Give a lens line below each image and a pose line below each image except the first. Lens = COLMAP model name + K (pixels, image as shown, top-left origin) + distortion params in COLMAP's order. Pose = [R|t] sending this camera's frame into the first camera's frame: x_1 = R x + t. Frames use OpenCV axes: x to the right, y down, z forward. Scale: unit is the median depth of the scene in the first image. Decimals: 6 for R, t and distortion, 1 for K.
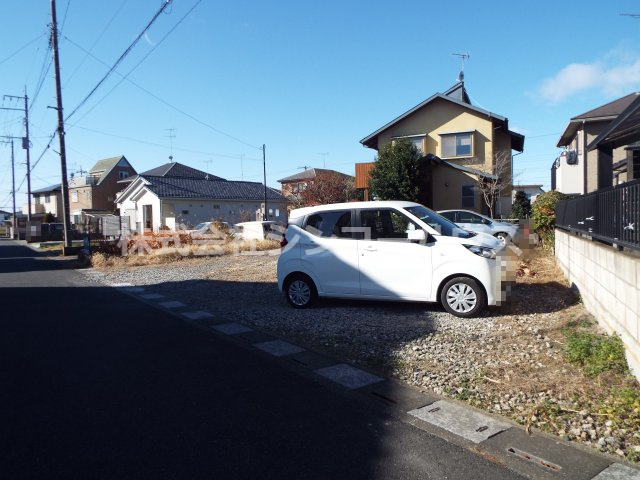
lens RADIAL K [[465.6, 0, 313.7], [0, 465.6, 239.0], [0, 0, 1]] dist [0.004865, -0.005344]
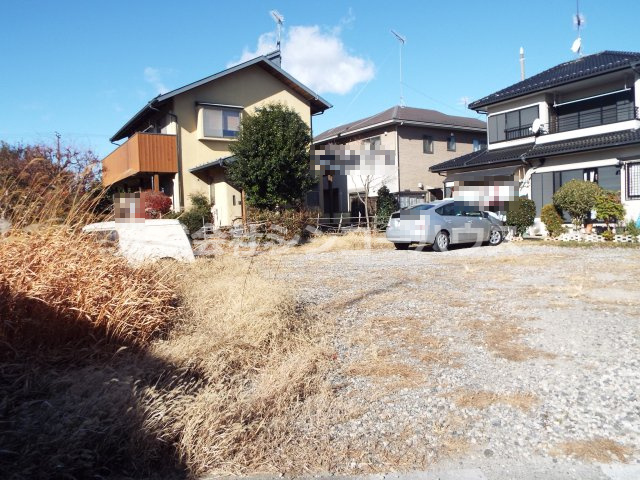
lens RADIAL K [[465.6, 0, 322.8], [0, 465.6, 237.5], [0, 0, 1]] dist [0.004865, -0.005344]
pose [[0.552707, -0.032080, 0.832758, -0.325005], [0.061549, 0.998101, -0.002401, -0.007229], [-0.831100, 0.052583, 0.553632, 0.507058]]
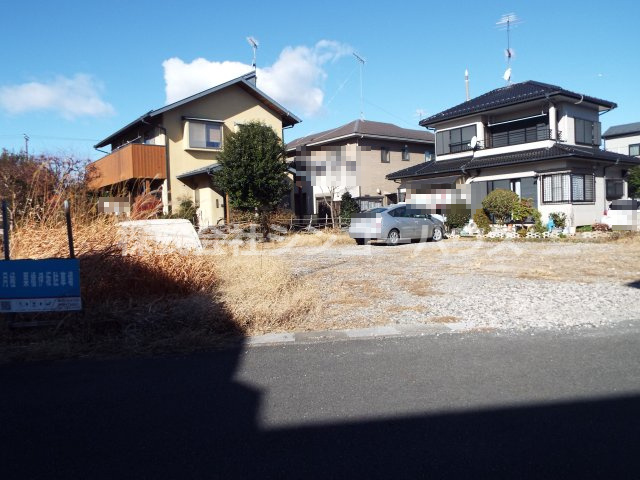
lens RADIAL K [[465.6, 0, 320.8], [0, 465.6, 238.2], [0, 0, 1]] dist [0.004865, -0.005344]
pose [[0.487312, -0.028828, 0.872752, -0.428735], [0.062961, 0.998014, -0.002190, -0.000327], [-0.870955, 0.056017, 0.488159, 0.458612]]
